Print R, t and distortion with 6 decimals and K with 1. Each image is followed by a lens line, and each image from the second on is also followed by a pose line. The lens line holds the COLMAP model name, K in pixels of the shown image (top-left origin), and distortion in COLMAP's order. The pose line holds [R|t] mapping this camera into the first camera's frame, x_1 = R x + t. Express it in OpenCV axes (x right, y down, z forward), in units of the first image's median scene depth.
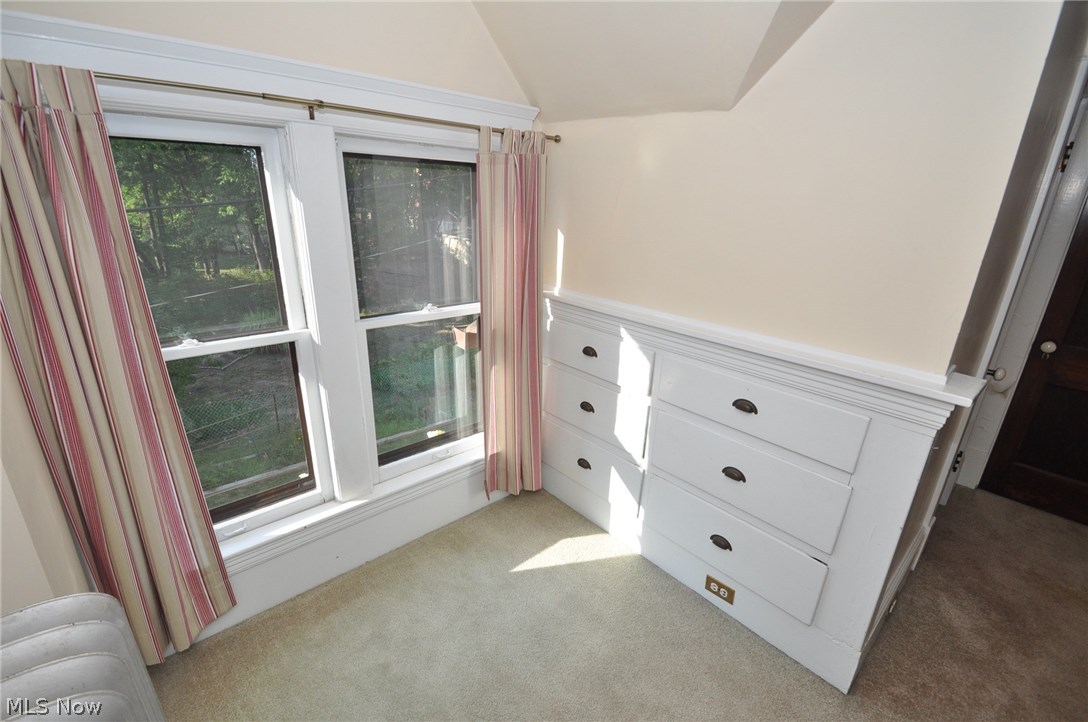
lens RADIAL K [[479.1, 0, 545.0], [0, 479.1, 363.0], [0, 0, 1]] dist [-0.000449, 0.000075]
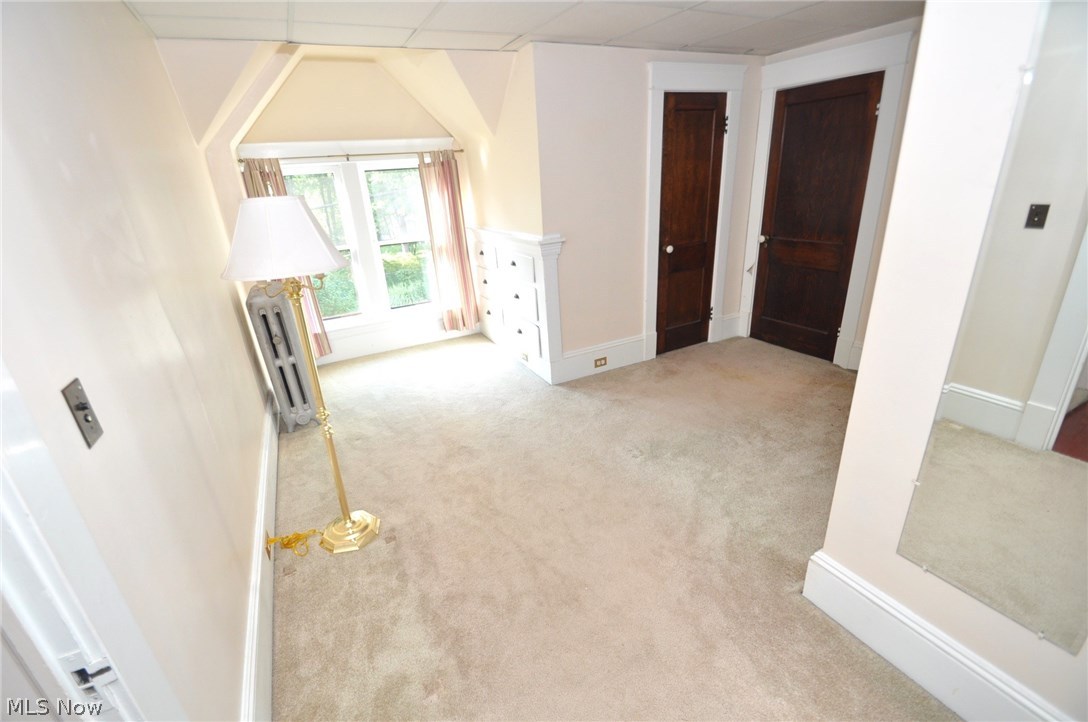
lens RADIAL K [[479.1, 0, 542.4], [0, 479.1, 361.7], [0, 0, 1]] dist [-0.000449, 0.000075]
pose [[0.961186, 0.001319, -0.275897, 1.051632], [0.012387, 0.998774, 0.047930, 0.397860], [0.275622, -0.049487, 0.959991, -1.064507]]
